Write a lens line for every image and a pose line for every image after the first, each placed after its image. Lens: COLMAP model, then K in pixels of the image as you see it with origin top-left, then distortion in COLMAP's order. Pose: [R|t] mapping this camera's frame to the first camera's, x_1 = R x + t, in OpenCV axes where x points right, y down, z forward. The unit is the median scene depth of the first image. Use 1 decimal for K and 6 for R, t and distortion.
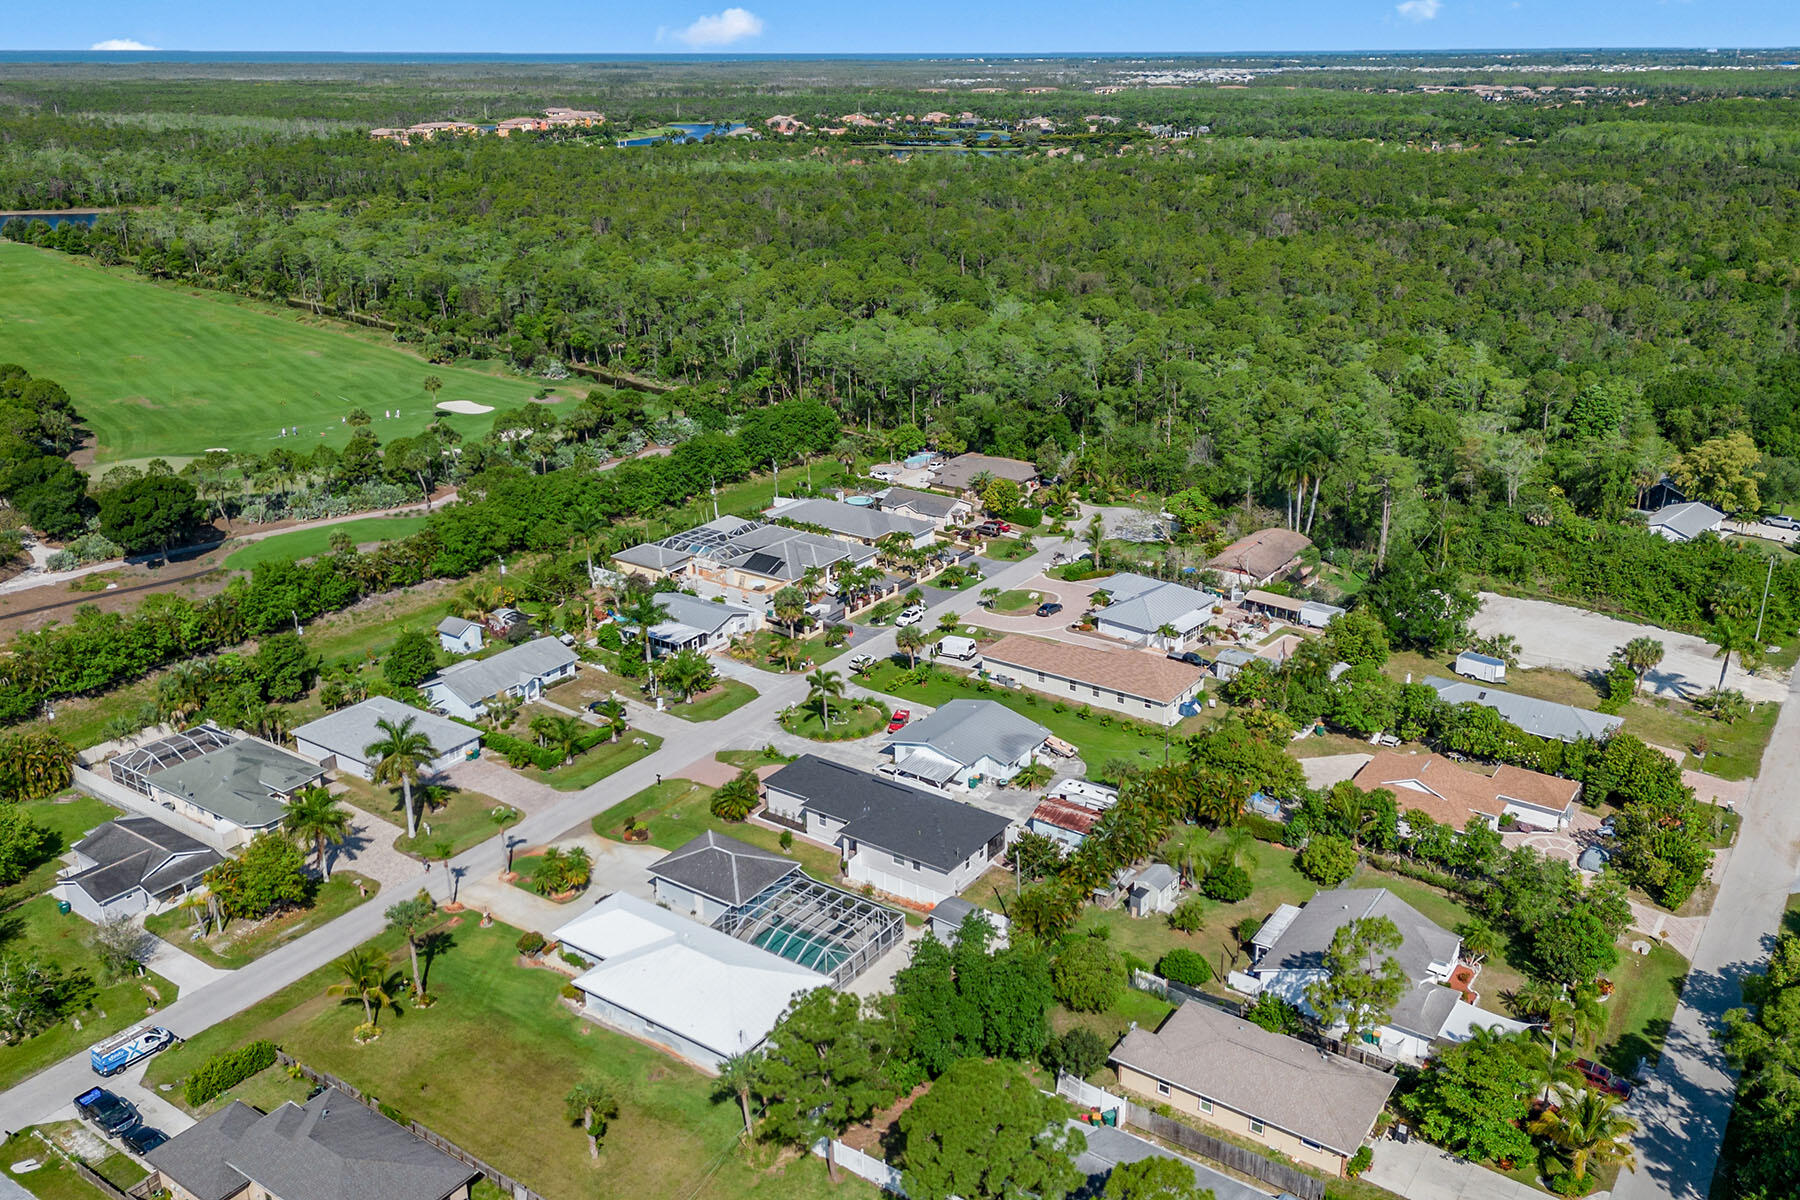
lens RADIAL K [[1489.3, 0, 891.0], [0, 1489.3, 607.4], [0, 0, 1]] dist [0.127676, -0.211880]
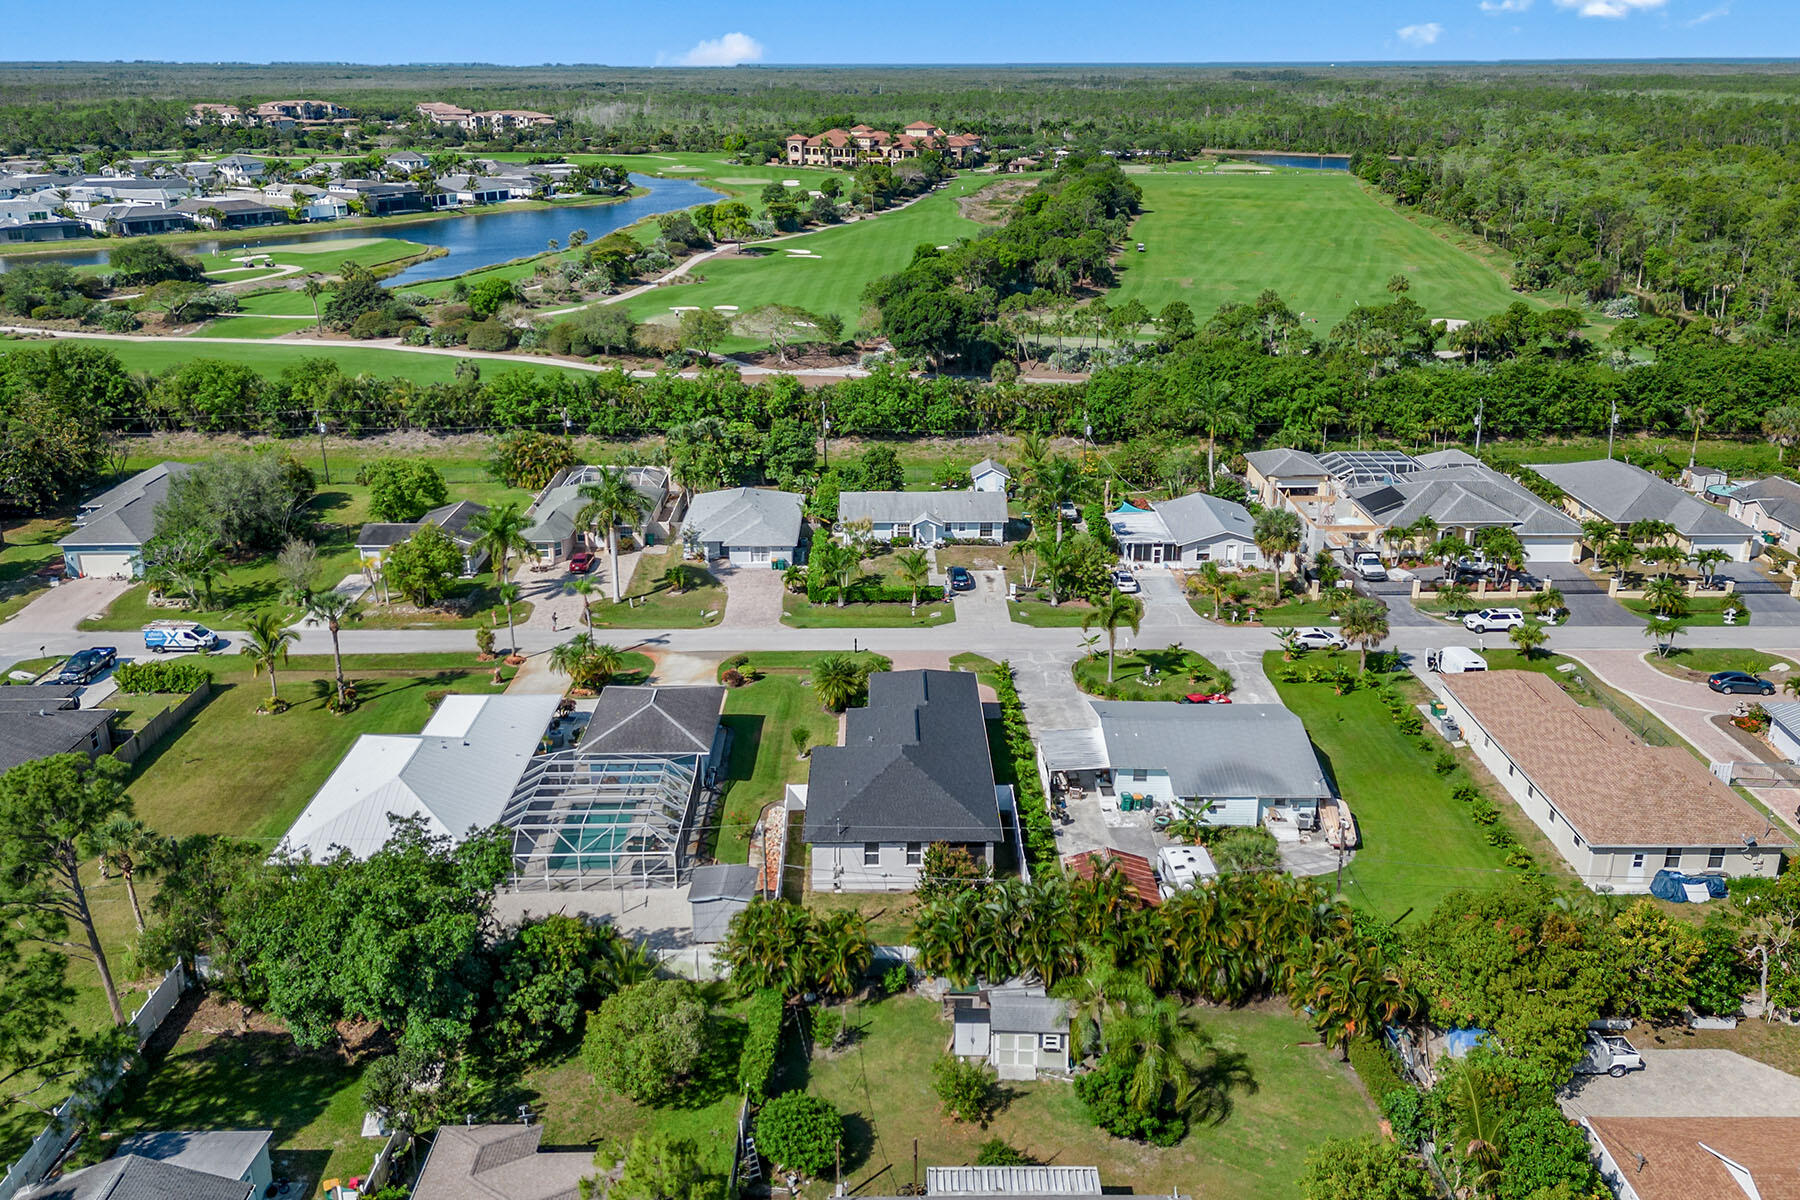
lens RADIAL K [[1489.3, 0, 891.0], [0, 1489.3, 607.4], [0, 0, 1]] dist [0.127676, -0.211880]
pose [[0.563686, 0.277901, -0.777836, 0.401754], [-0.289014, 0.948533, 0.129443, -0.008726], [0.773776, 0.151840, 0.614993, 0.471060]]
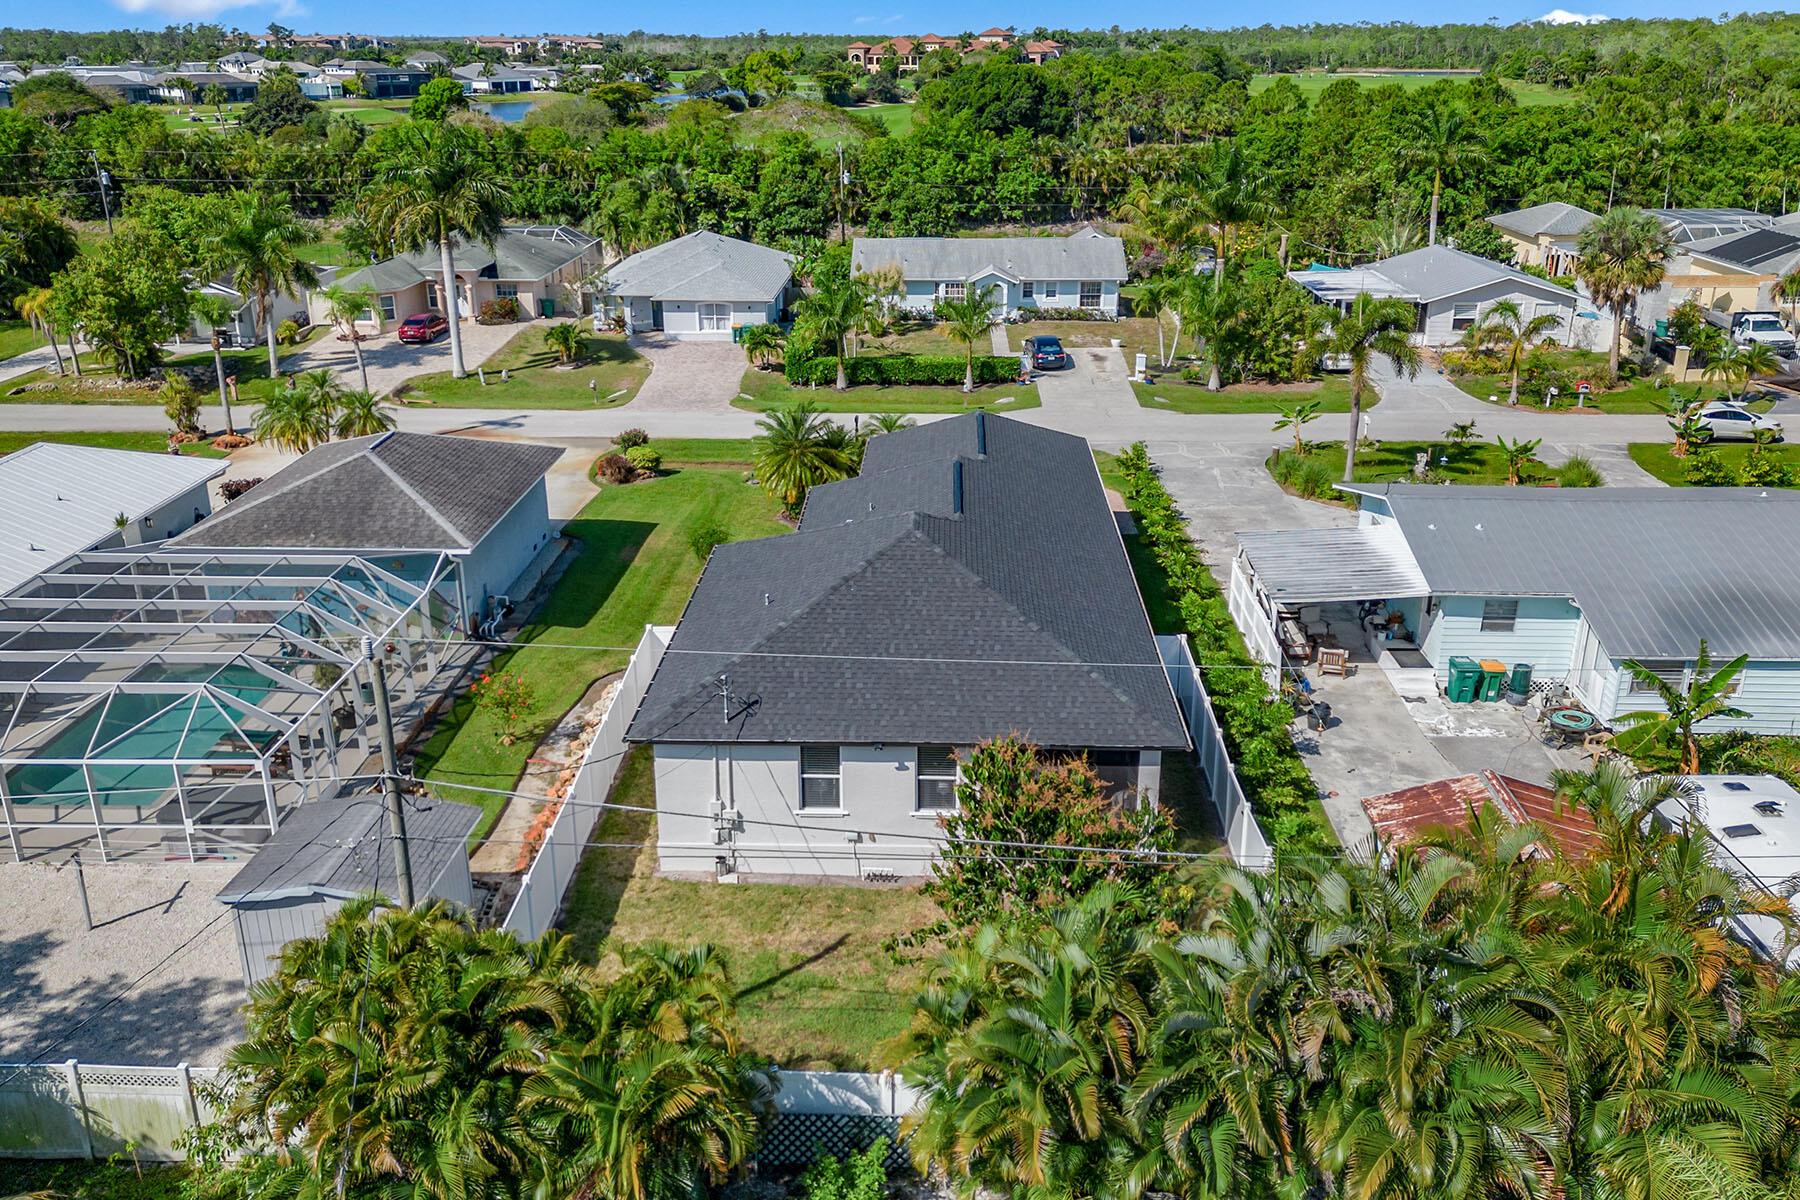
lens RADIAL K [[1489.3, 0, 891.0], [0, 1489.3, 607.4], [0, 0, 1]] dist [0.127676, -0.211880]
pose [[0.523949, 0.293461, -0.799599, 0.179840], [-0.296085, 0.942979, 0.152068, 0.084566], [0.798631, 0.157073, 0.580962, 0.680190]]
